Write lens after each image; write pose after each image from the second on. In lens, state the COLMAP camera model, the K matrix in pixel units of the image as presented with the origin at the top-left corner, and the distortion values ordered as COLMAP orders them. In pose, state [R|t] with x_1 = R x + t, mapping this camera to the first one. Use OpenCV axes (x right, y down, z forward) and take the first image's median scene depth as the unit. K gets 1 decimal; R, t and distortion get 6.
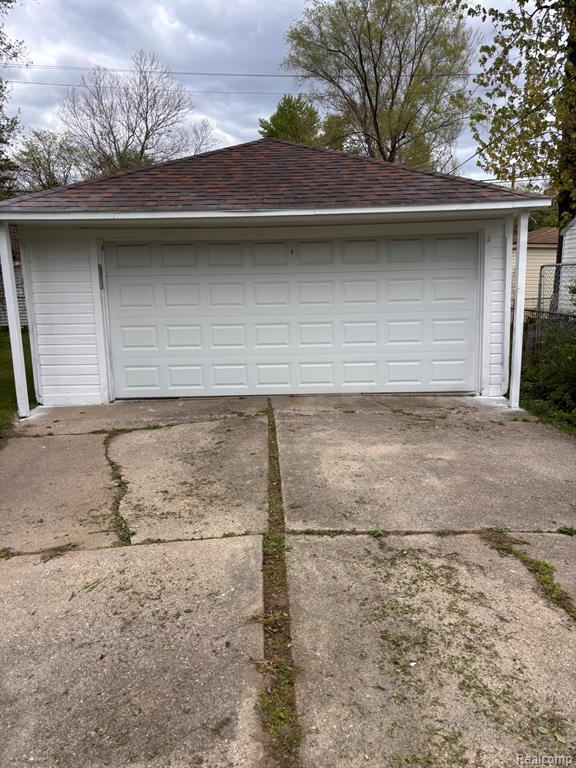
lens RADIAL K [[579.4, 0, 287.7], [0, 579.4, 378.7], [0, 0, 1]] dist [0.054359, -0.001650]
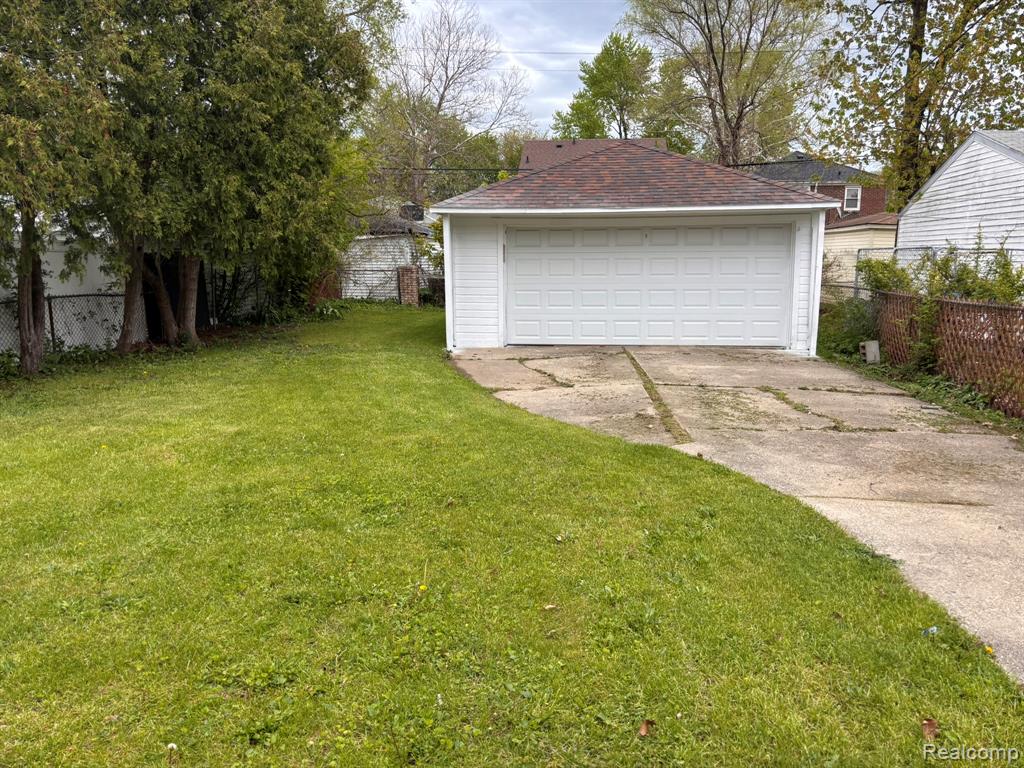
lens RADIAL K [[772.5, 0, 514.4], [0, 772.5, 393.7], [0, 0, 1]] dist [0.054359, -0.001650]
pose [[0.994434, 0.035210, -0.099309, -0.099232], [-0.034709, 0.999375, 0.006766, 0.134336], [0.099485, -0.003282, 0.995034, -0.761069]]
